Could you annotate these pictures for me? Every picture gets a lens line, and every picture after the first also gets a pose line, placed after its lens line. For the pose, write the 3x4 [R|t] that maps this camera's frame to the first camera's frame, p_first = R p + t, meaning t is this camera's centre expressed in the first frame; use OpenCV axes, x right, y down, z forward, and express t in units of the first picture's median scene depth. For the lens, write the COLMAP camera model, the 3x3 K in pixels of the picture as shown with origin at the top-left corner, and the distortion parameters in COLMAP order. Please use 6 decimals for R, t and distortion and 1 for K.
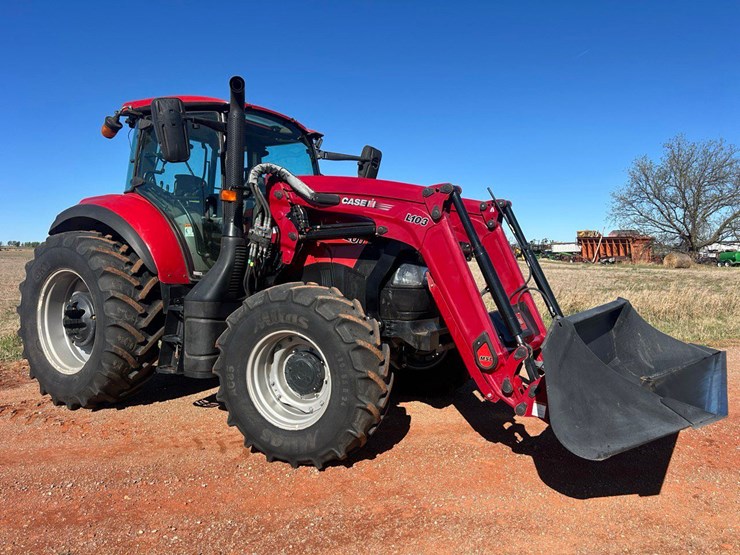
lens RADIAL K [[566.7, 0, 367.8], [0, 566.7, 281.1], [0, 0, 1]] dist [0.100363, -0.117964]
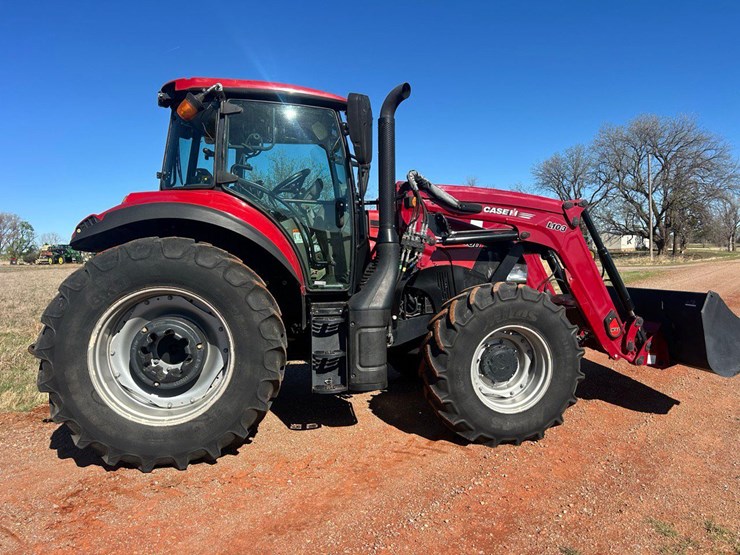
lens RADIAL K [[566.7, 0, 367.8], [0, 566.7, 281.1], [0, 0, 1]] dist [0.100363, -0.117964]
pose [[0.749079, -0.056179, 0.660095, -0.940351], [0.057976, 0.998134, 0.019158, -0.032817], [-0.659939, 0.023919, 0.750938, 0.292502]]
